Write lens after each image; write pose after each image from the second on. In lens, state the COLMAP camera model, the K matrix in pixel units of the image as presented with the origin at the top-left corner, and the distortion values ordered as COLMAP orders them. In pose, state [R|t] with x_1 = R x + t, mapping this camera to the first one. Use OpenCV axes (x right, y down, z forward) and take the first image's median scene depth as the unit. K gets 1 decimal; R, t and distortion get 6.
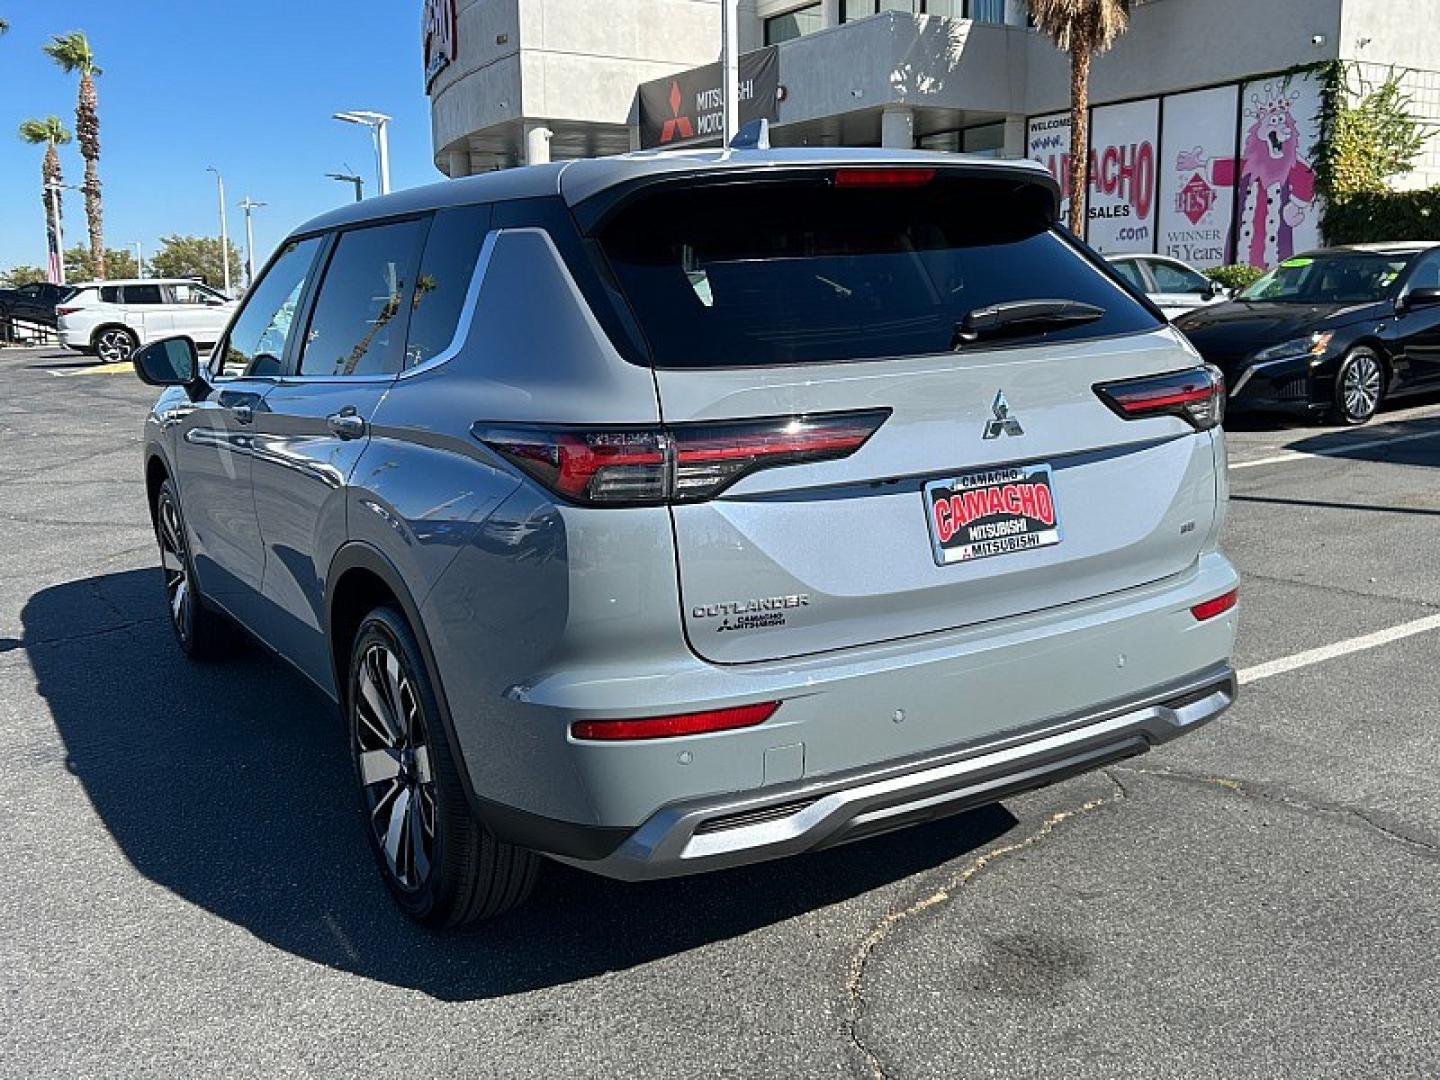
lens RADIAL K [[1402.8, 0, 724.2], [0, 1402.8, 546.4], [0, 0, 1]] dist [0.059605, -0.025581]
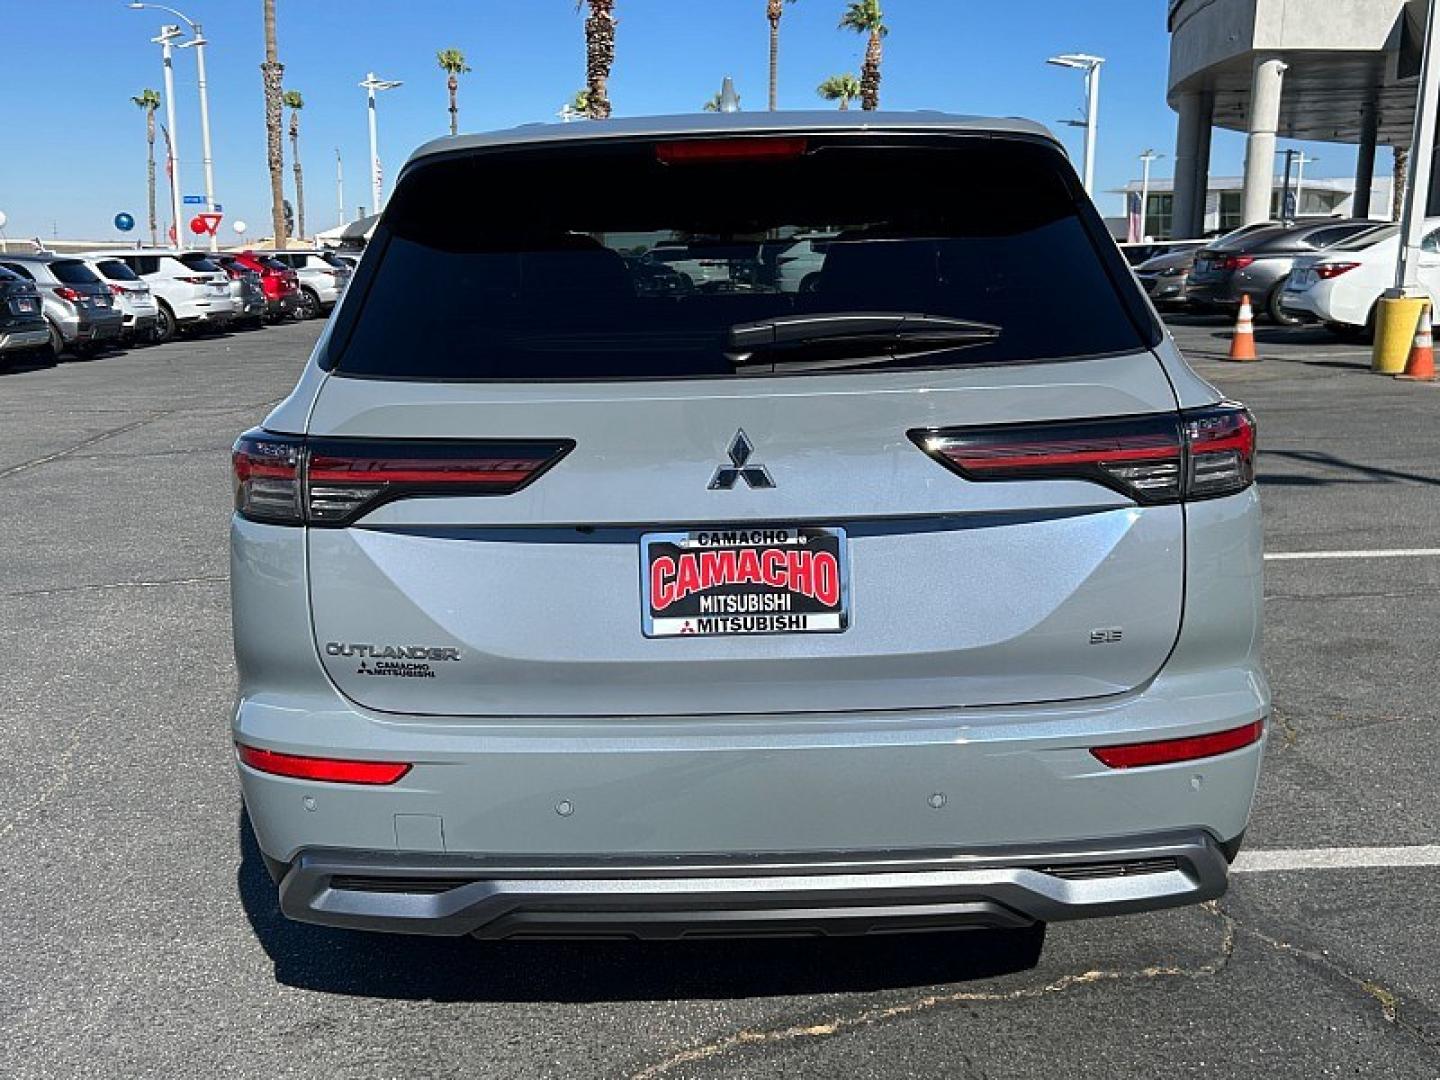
lens RADIAL K [[1402.8, 0, 724.2], [0, 1402.8, 546.4], [0, 0, 1]] dist [0.059605, -0.025581]
pose [[0.857199, 0.127919, -0.498846, 0.572583], [-0.109019, 0.991780, 0.066987, -0.095088], [0.503314, -0.003037, 0.864098, 0.310913]]
